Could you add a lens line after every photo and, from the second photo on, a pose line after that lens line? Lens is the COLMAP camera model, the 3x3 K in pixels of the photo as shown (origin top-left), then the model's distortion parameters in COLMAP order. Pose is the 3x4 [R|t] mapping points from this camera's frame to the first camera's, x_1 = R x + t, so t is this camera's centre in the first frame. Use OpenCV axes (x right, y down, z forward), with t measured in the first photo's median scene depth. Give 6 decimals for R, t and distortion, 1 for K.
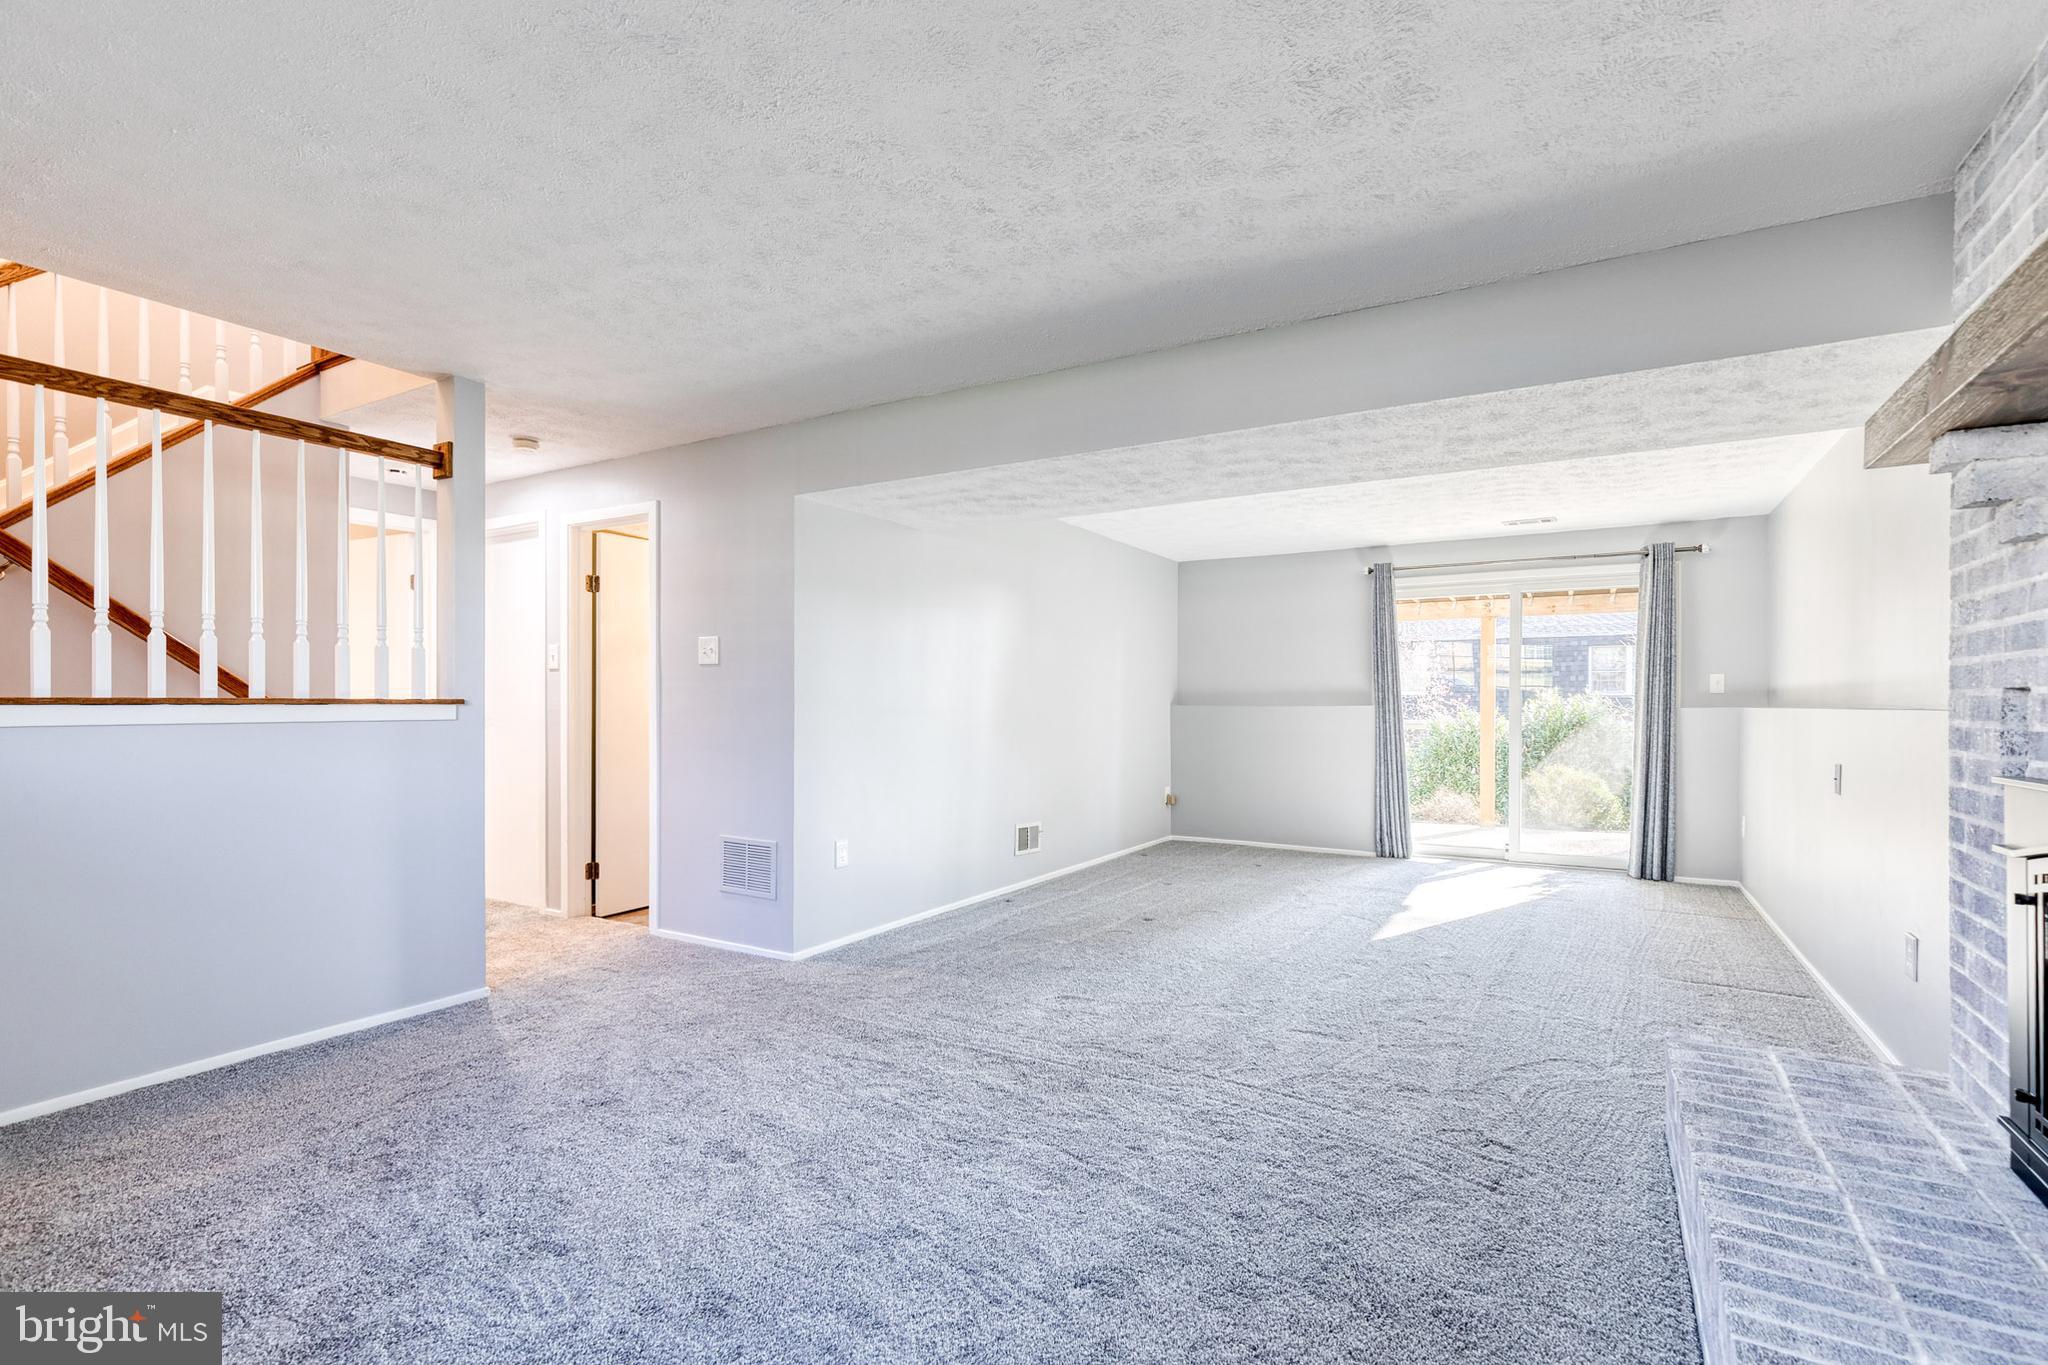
lens RADIAL K [[920.4, 0, 1057.7], [0, 920.4, 696.0], [0, 0, 1]] dist [0.001329, -0.000249]
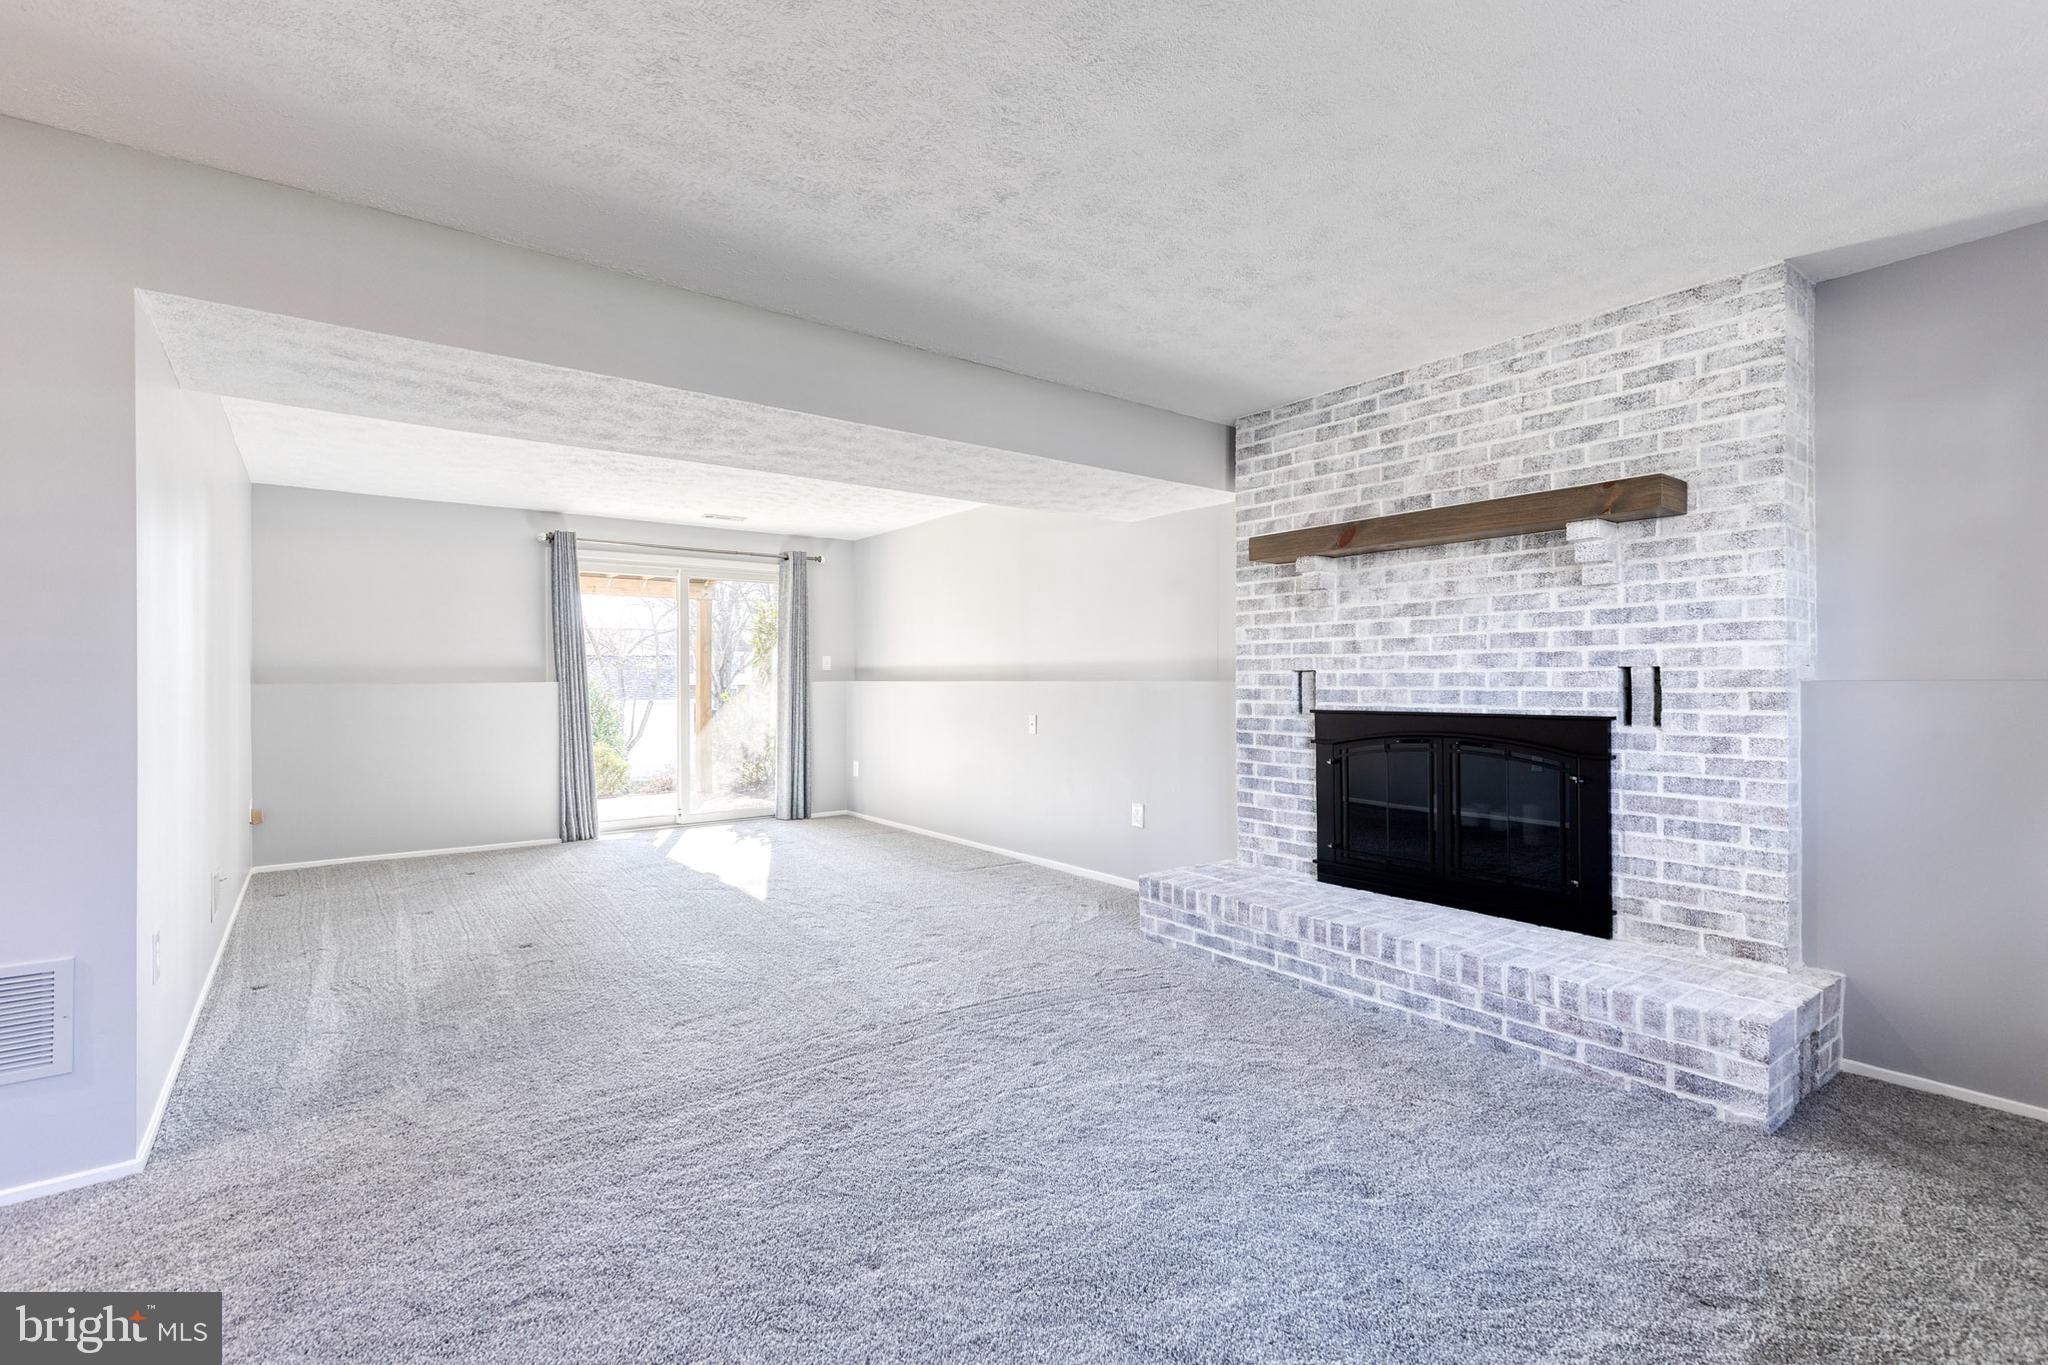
lens RADIAL K [[920.6, 0, 1036.7], [0, 920.6, 678.0], [0, 0, 1]] dist [0.002761, -0.001084]
pose [[0.392322, -0.002543, 0.919825, -0.376031], [-0.003697, 0.999984, 0.004341, 0.000230], [-0.919821, -0.005104, 0.392306, 0.209087]]
